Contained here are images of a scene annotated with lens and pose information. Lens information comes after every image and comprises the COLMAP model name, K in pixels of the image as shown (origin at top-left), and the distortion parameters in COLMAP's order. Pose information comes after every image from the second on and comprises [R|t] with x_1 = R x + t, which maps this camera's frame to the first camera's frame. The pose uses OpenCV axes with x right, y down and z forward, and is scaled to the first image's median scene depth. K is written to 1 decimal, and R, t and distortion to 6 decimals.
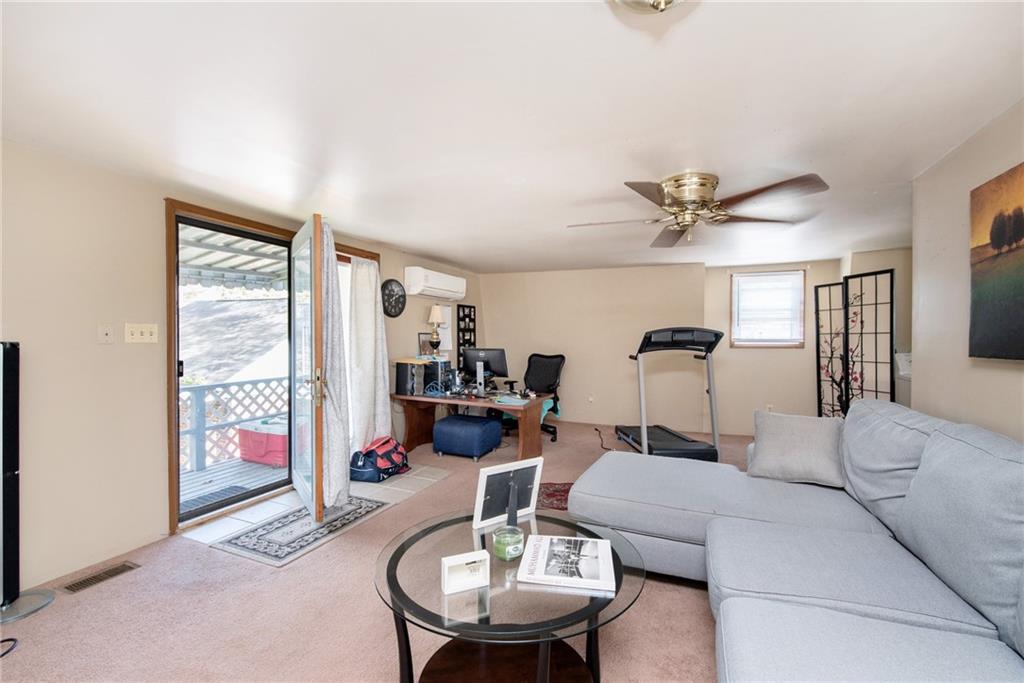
lens RADIAL K [[442.2, 0, 508.3], [0, 442.2, 339.0], [0, 0, 1]] dist [0.000531, -0.000075]
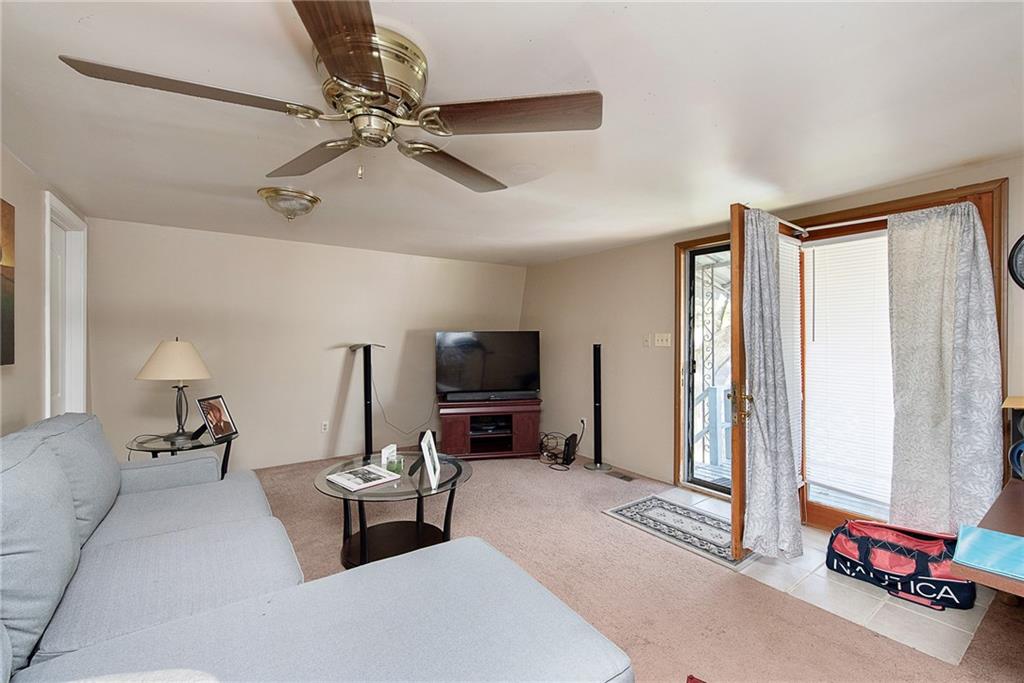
lens RADIAL K [[442.2, 0, 508.4], [0, 442.2, 338.4], [0, 0, 1]] dist [0.000531, -0.000075]
pose [[-0.532469, 0.002008, -0.846447, 0.721967], [-0.001901, 0.999992, 0.003568, -0.022542], [0.846447, 0.003509, -0.532461, 1.347312]]
